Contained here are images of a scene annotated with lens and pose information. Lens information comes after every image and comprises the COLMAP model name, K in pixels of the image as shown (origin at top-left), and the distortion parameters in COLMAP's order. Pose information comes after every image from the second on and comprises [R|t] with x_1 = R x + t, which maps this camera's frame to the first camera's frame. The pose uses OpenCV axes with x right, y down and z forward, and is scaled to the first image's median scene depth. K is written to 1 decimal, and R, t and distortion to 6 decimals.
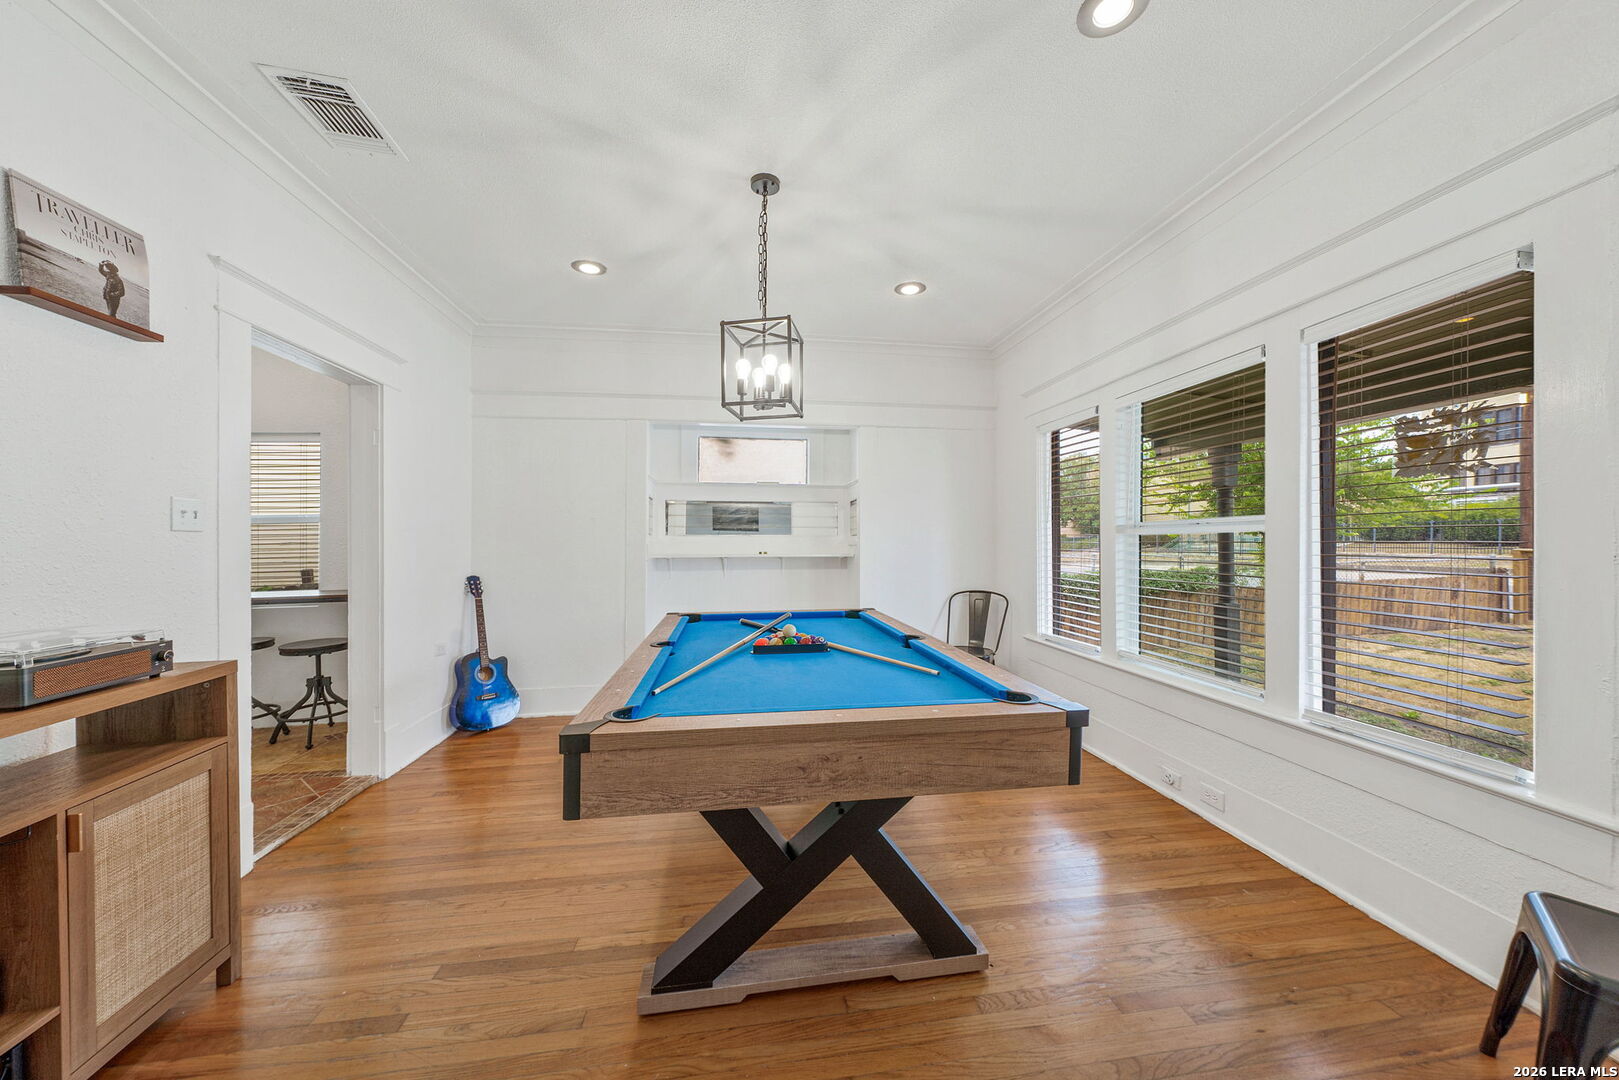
lens RADIAL K [[560.2, 0, 808.7], [0, 560.2, 540.3], [0, 0, 1]] dist [0.002665, 0.000122]
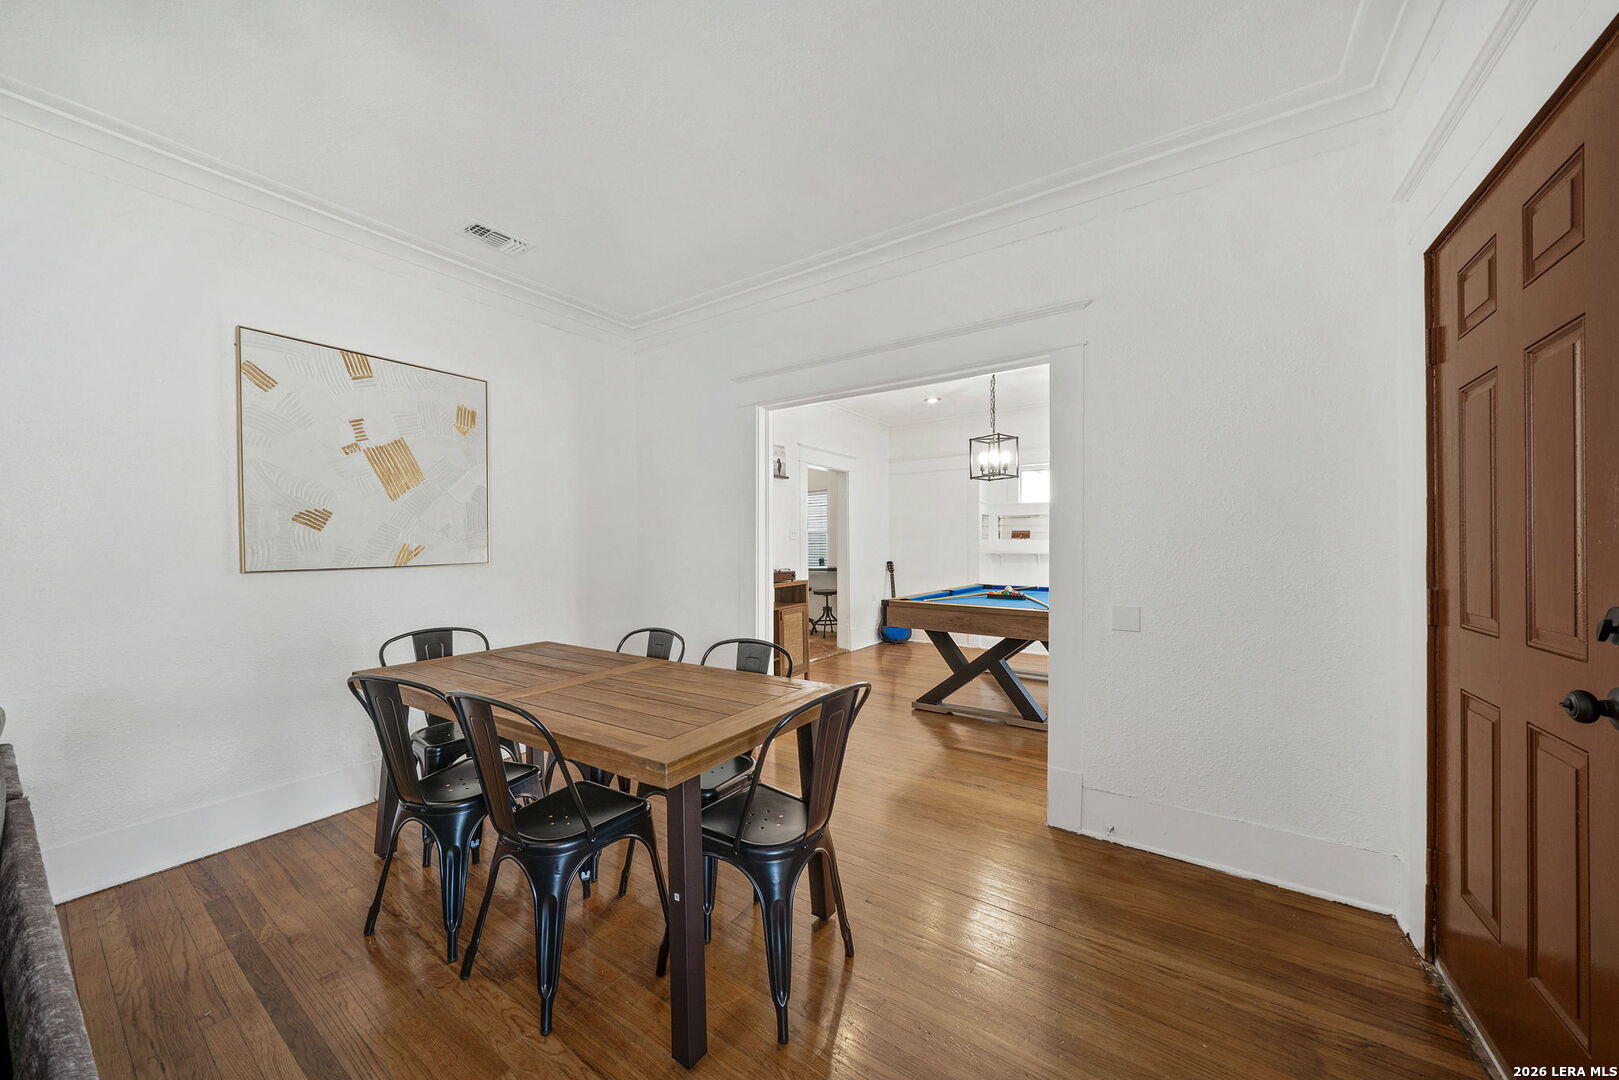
lens RADIAL K [[560.2, 0, 806.5], [0, 560.2, 538.5], [0, 0, 1]] dist [0.002665, 0.000122]
pose [[0.728891, -0.007482, -0.684589, 0.550283], [0.004588, 0.999971, -0.006045, -0.002959], [0.684615, 0.001265, 0.728904, -0.629145]]
